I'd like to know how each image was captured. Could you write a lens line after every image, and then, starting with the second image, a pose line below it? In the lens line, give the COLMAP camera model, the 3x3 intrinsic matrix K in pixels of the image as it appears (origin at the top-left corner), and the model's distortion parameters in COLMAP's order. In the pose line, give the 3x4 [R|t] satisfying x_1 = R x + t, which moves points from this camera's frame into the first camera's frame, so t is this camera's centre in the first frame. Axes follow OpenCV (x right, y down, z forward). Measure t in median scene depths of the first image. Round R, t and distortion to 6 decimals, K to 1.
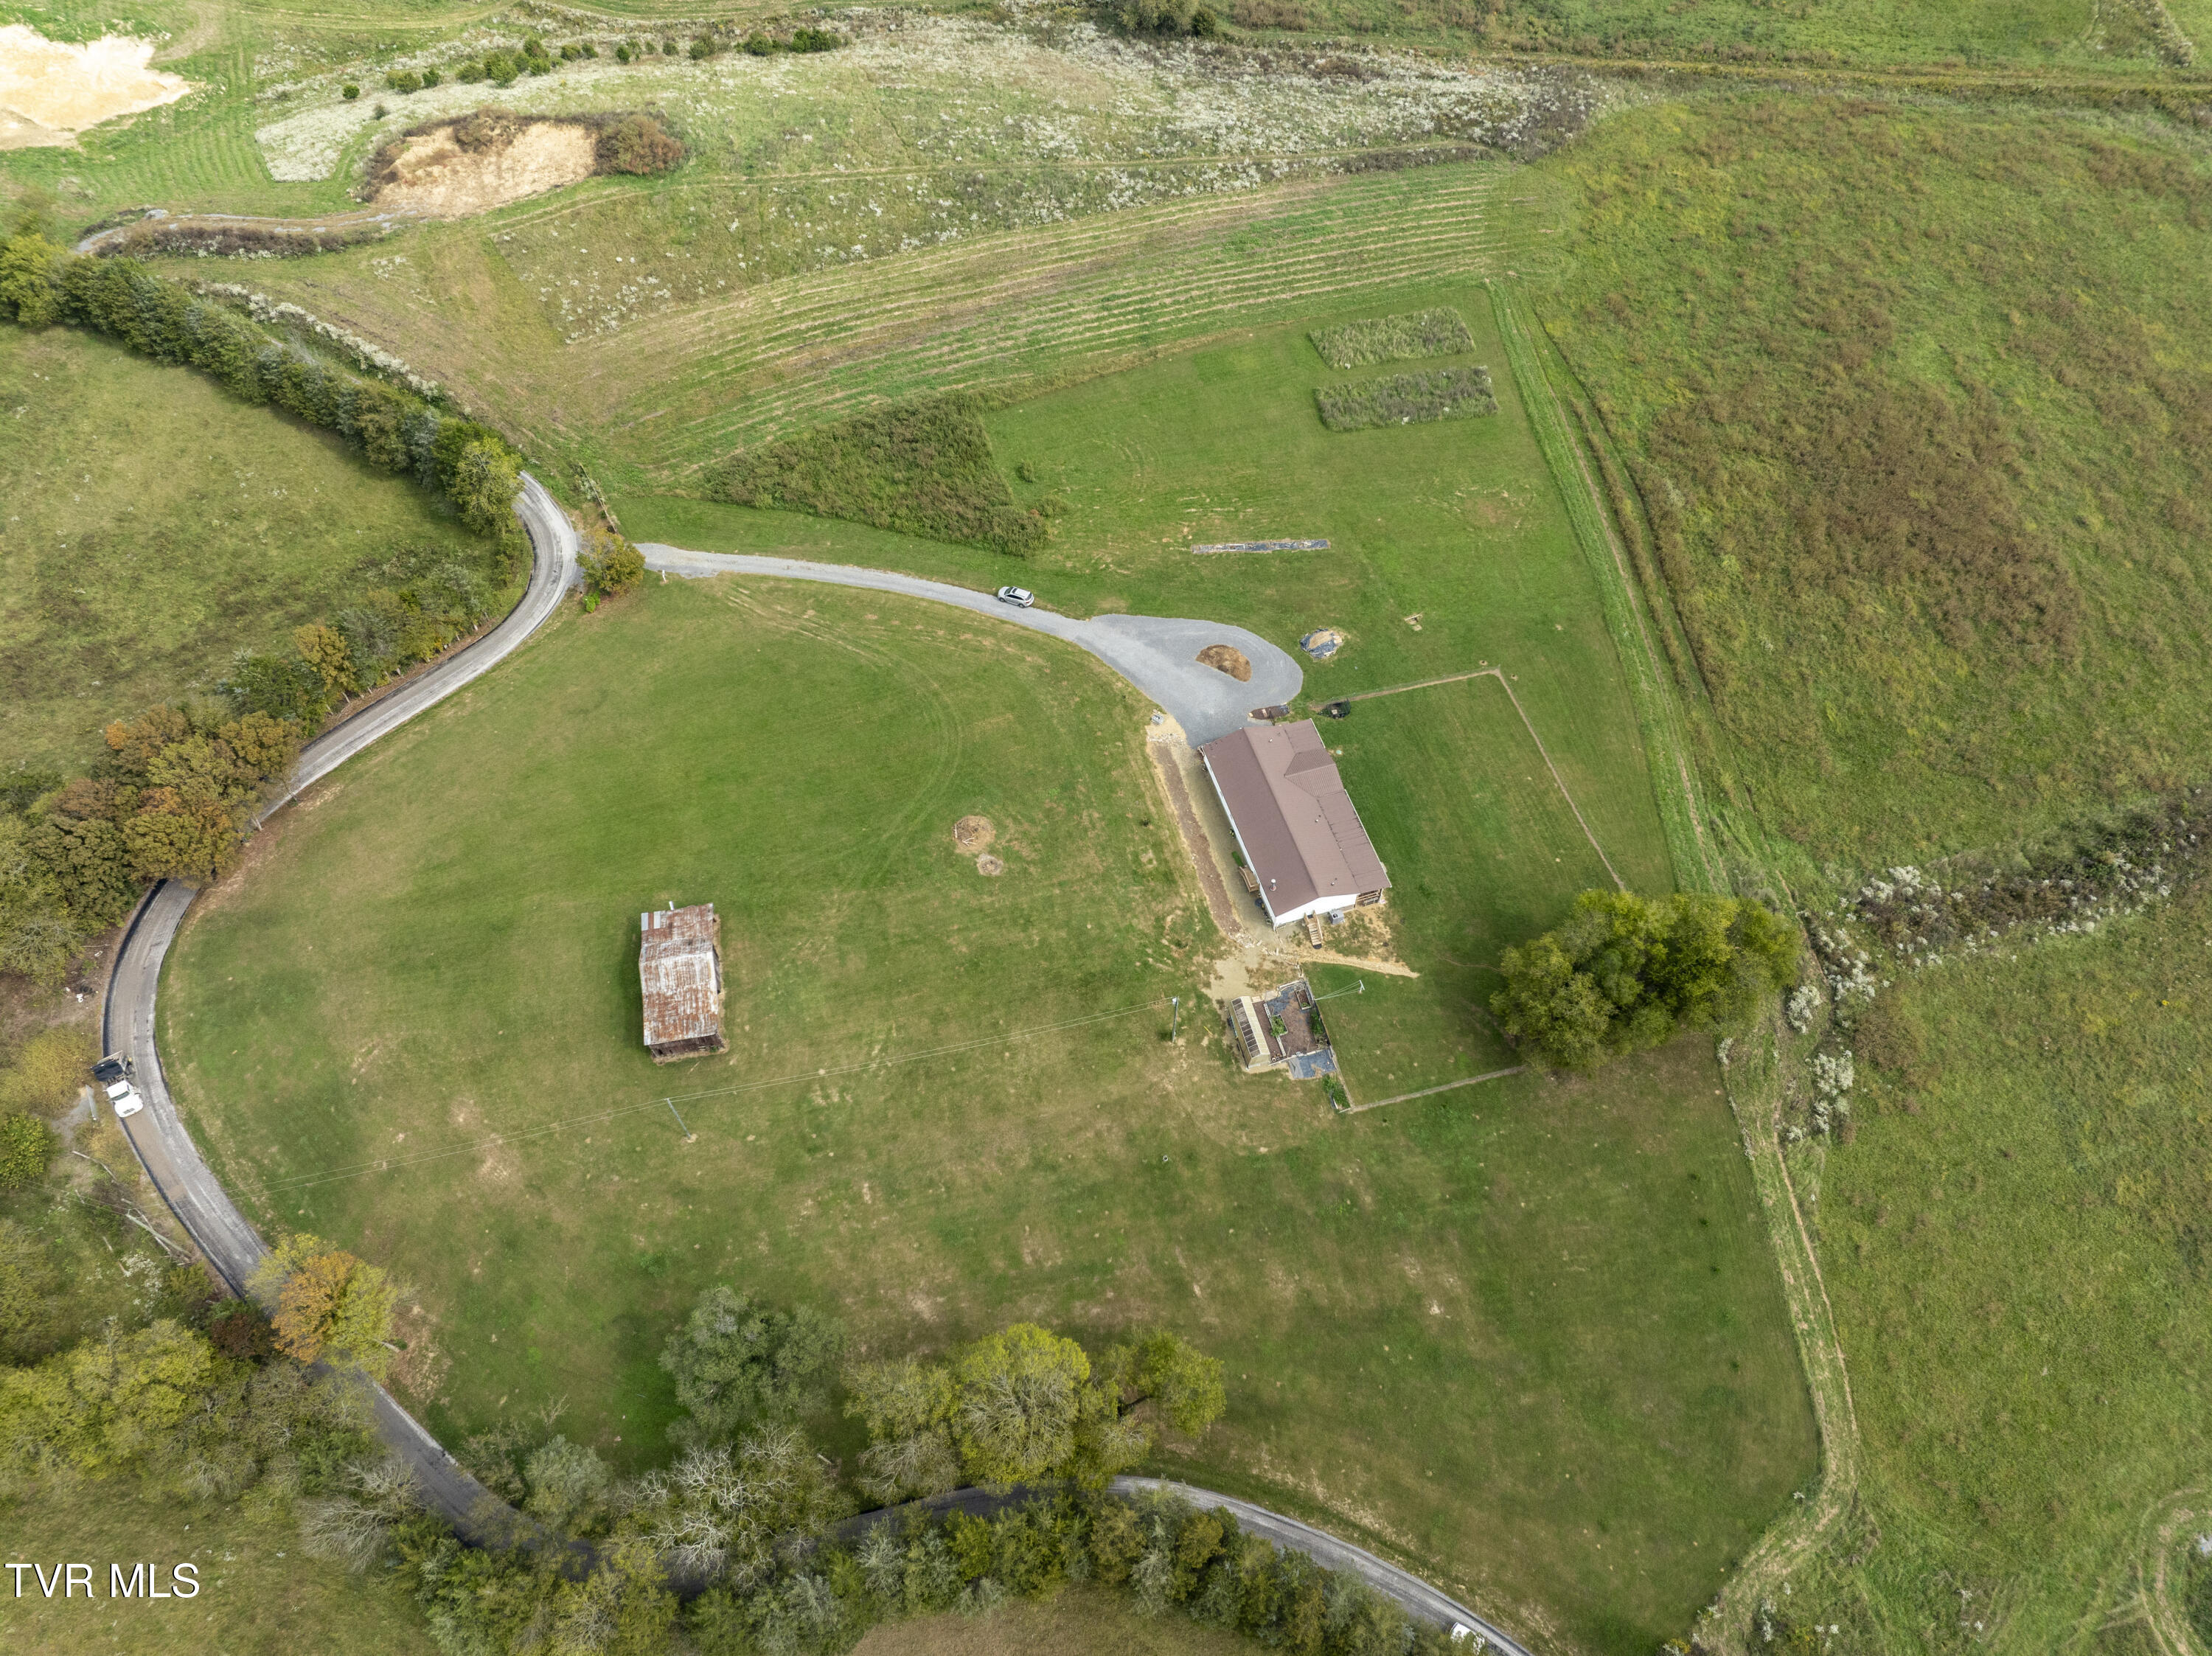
lens RADIAL K [[1556.4, 0, 1101.5], [0, 1556.4, 826.8], [0, 0, 1]] dist [-0.046854, 0.011827]
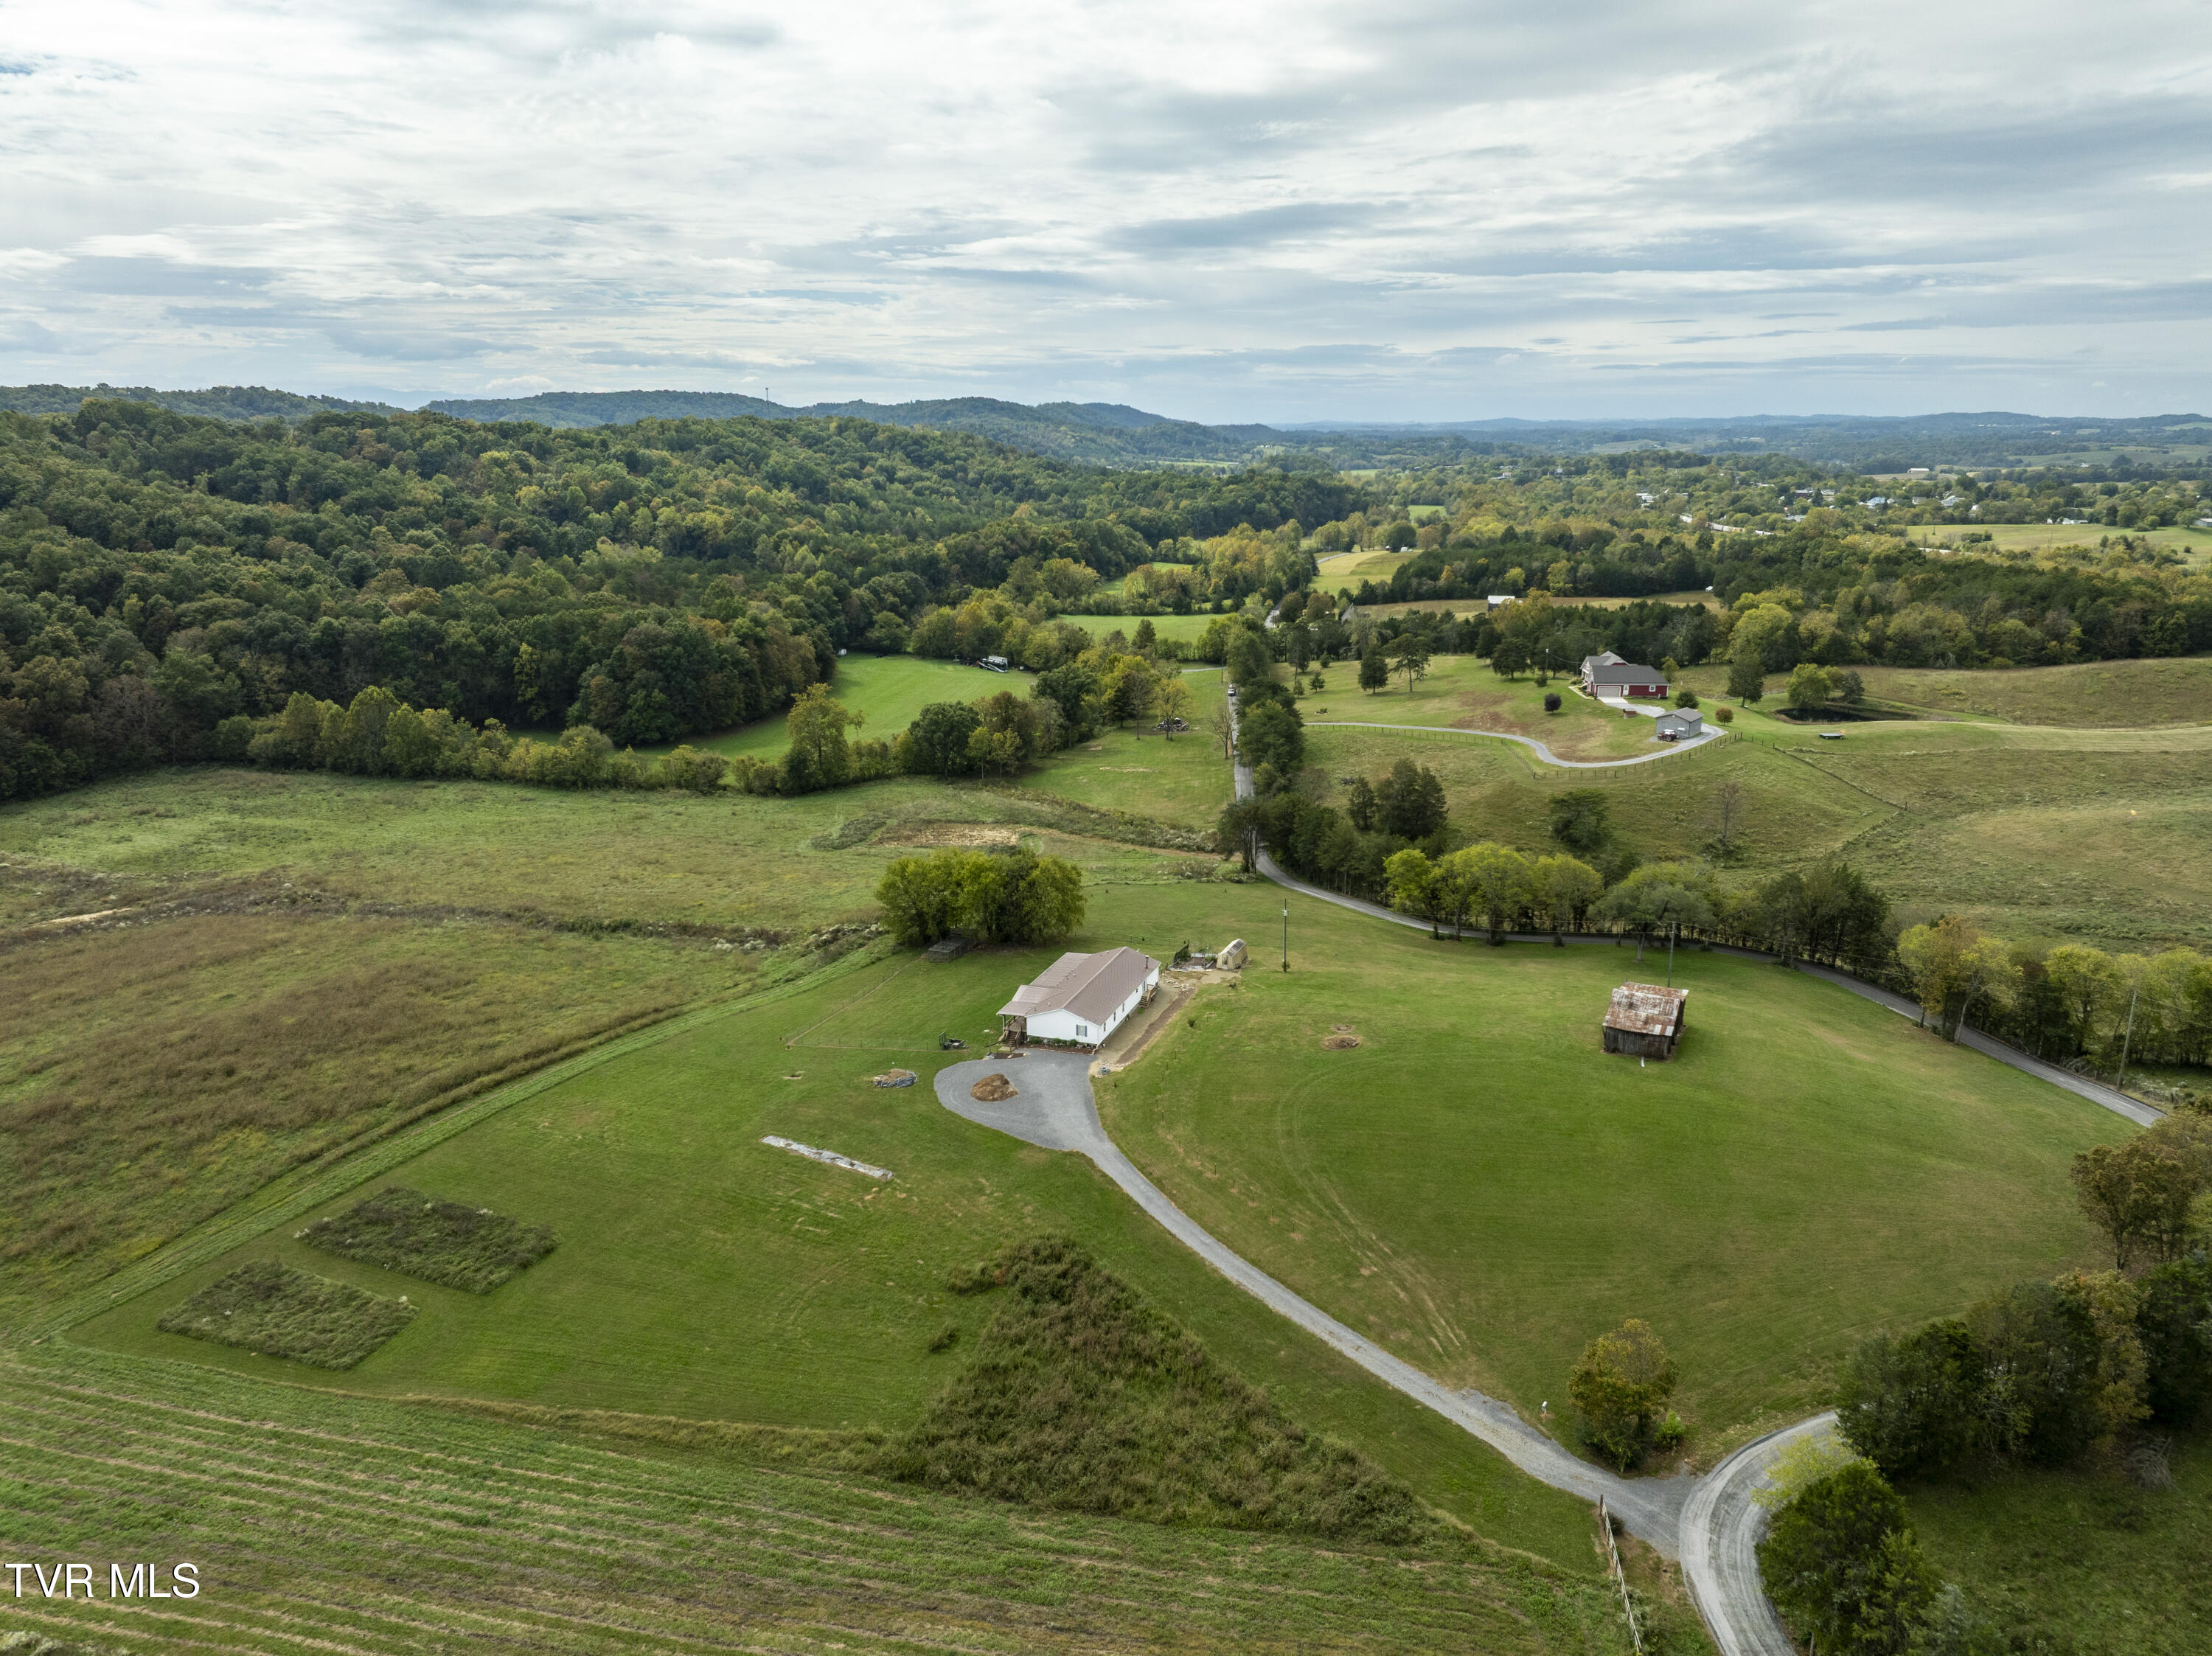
lens RADIAL K [[1556.4, 0, 1112.9], [0, 1556.4, 822.1], [0, 0, 1]] dist [-0.046854, 0.011827]
pose [[-0.802412, -0.147374, 0.578288, -0.500286], [0.502073, 0.357089, 0.787661, -0.875289], [-0.322581, 0.922371, -0.212540, 1.047581]]
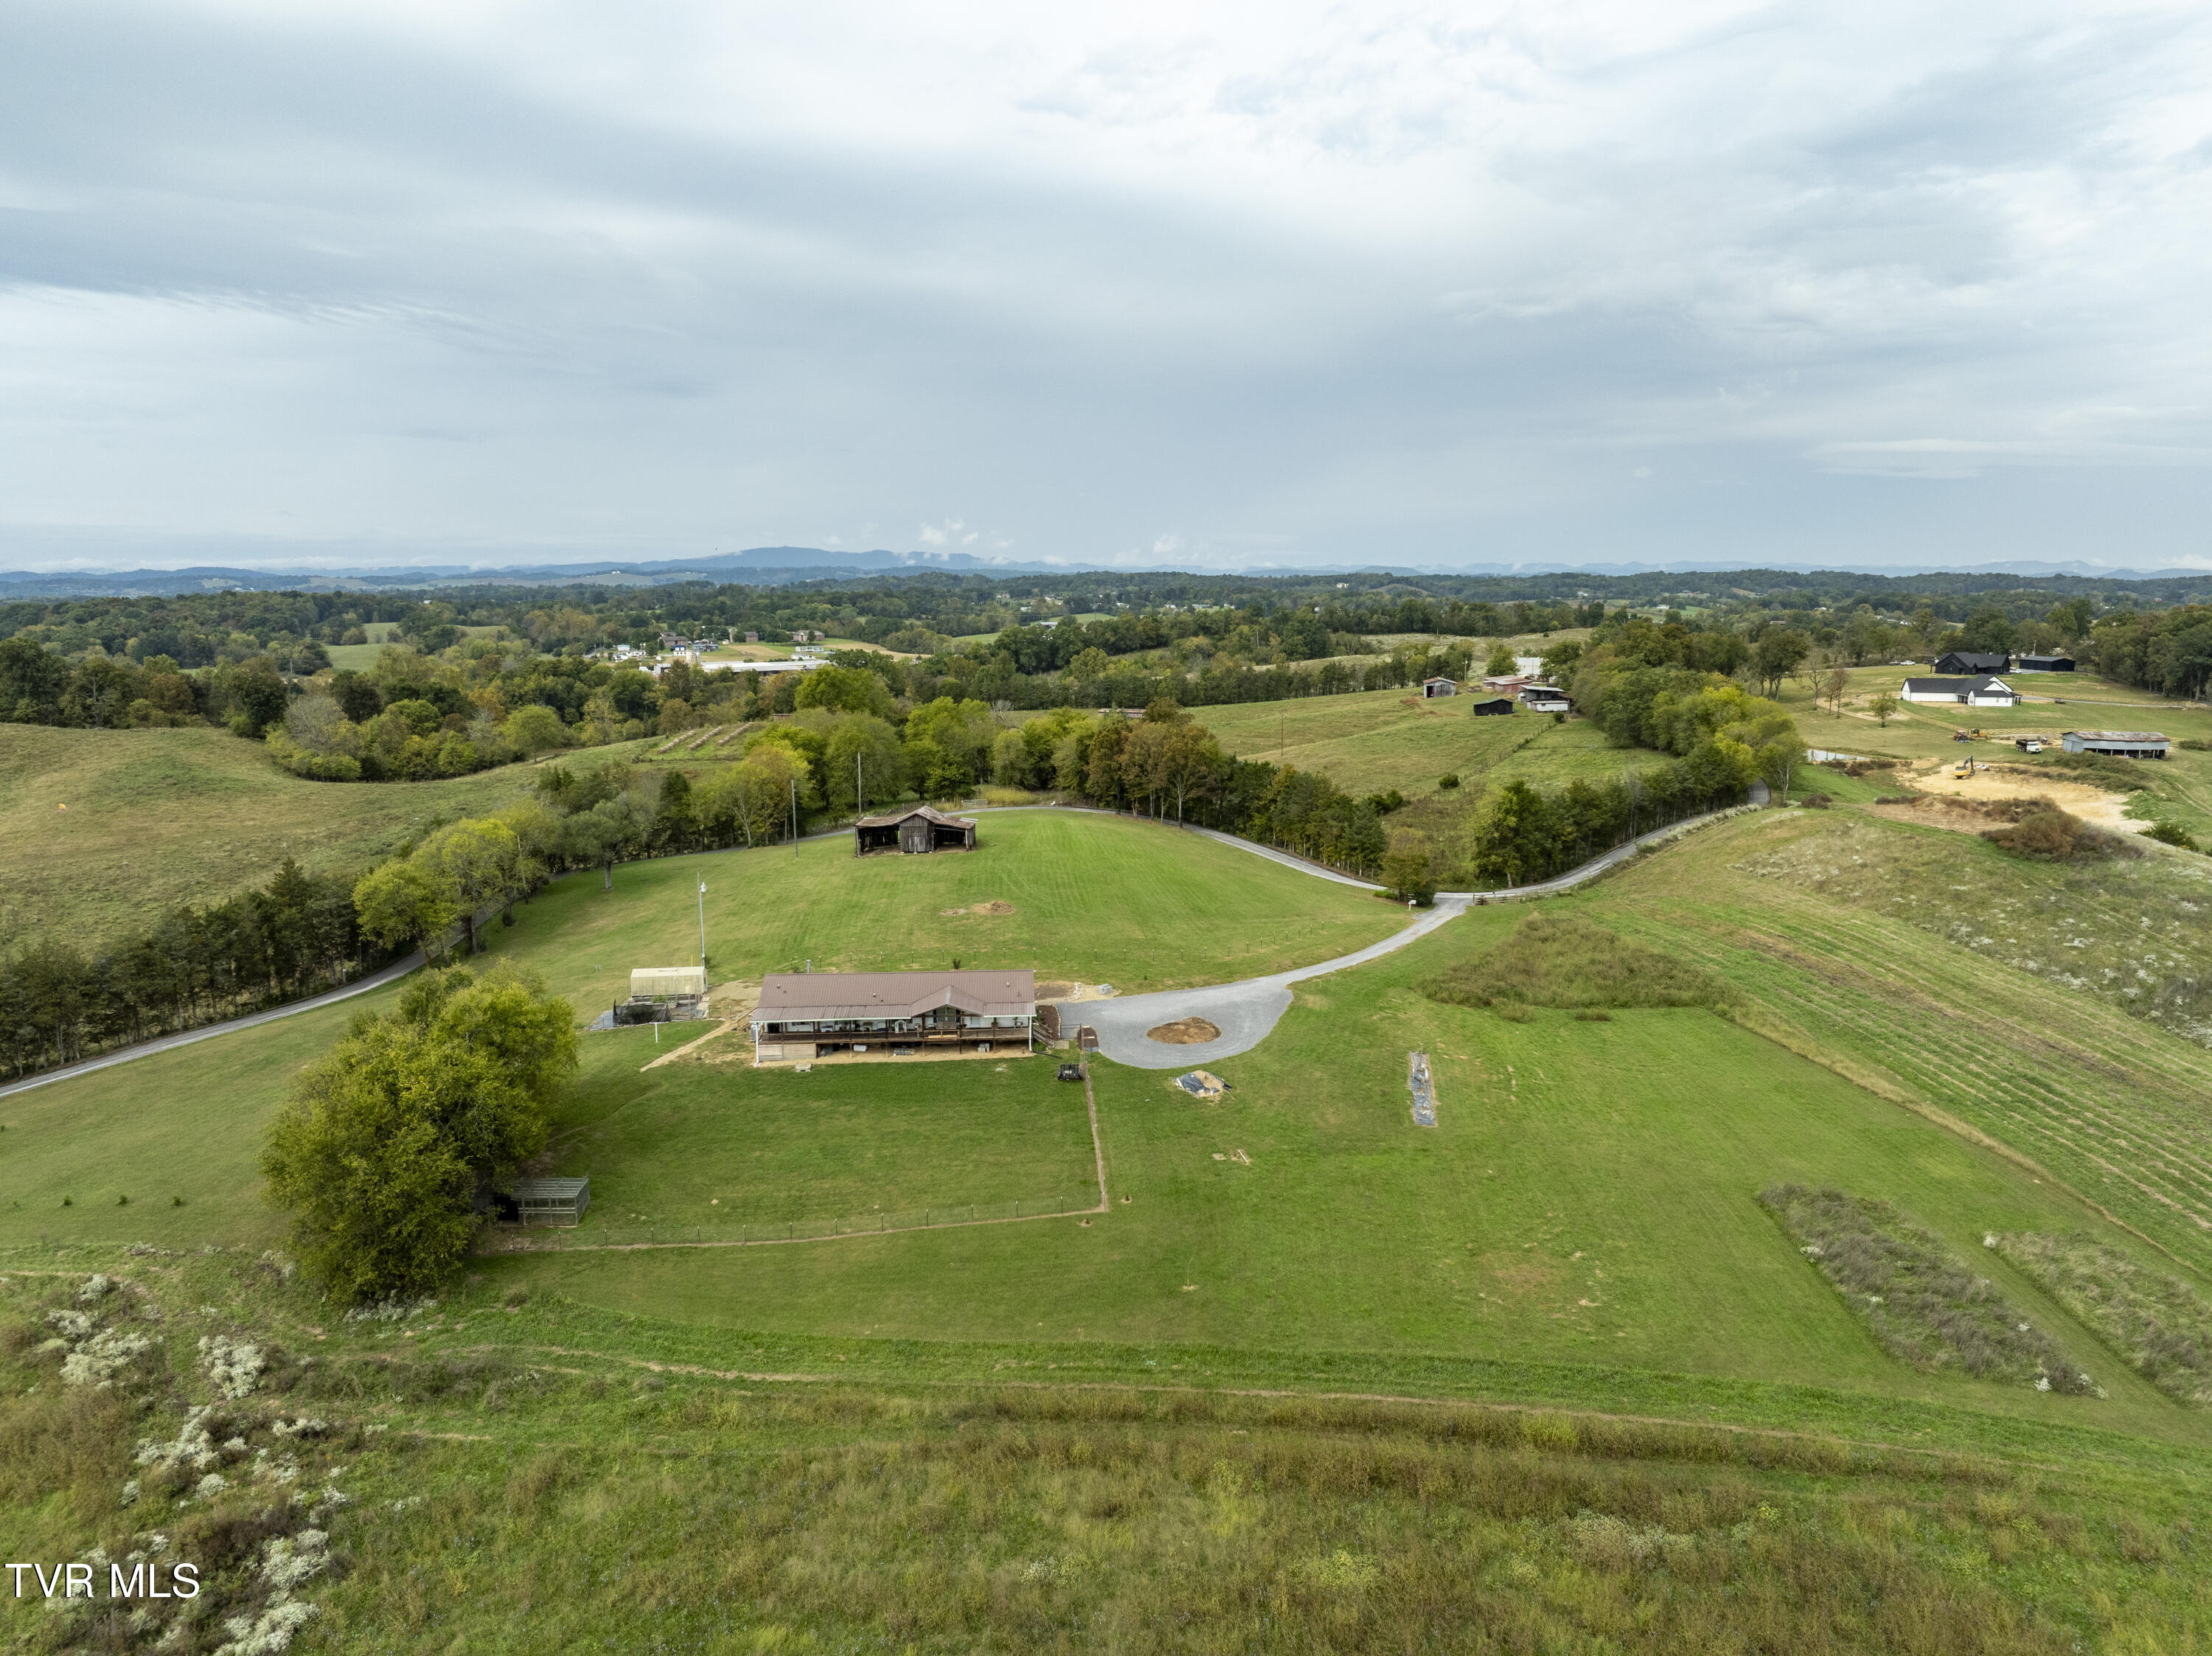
lens RADIAL K [[1556.4, 0, 1115.5], [0, 1556.4, 841.4], [0, 0, 1]] dist [-0.046854, 0.011827]
pose [[-0.233869, 0.161856, -0.958701, 0.781776], [-0.812761, 0.508613, 0.284136, -0.335882], [0.533597, 0.845645, 0.012601, 0.915141]]
